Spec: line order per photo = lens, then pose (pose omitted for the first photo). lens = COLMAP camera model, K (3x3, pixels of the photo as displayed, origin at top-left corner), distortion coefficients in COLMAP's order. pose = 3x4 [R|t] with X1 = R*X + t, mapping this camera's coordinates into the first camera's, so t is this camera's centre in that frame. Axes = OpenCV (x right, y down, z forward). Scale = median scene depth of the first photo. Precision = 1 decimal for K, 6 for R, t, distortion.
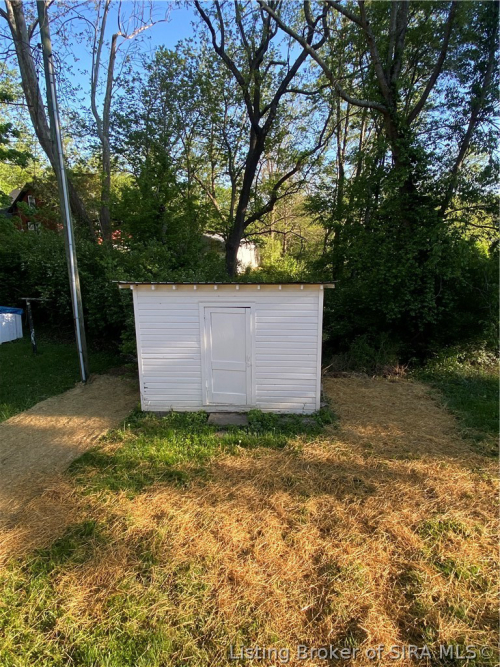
lens RADIAL K [[394.3, 0, 250.5], [0, 394.3, 330.7], [0, 0, 1]] dist [0.003188, -0.006814]
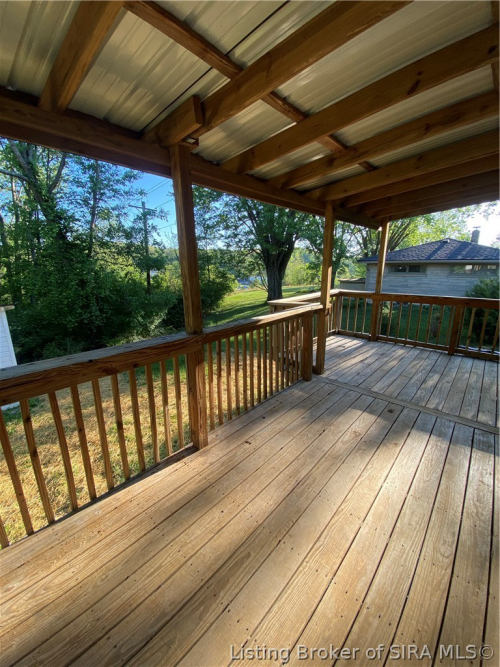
lens RADIAL K [[271.4, 0, 242.9], [0, 271.4, 332.5], [0, 0, 1]] dist [-0.010530, -0.000922]
pose [[0.612433, -0.190223, 0.767294, -0.020197], [0.194476, 0.977042, 0.086996, 0.026023], [-0.766227, 0.095941, 0.635367, -0.111914]]
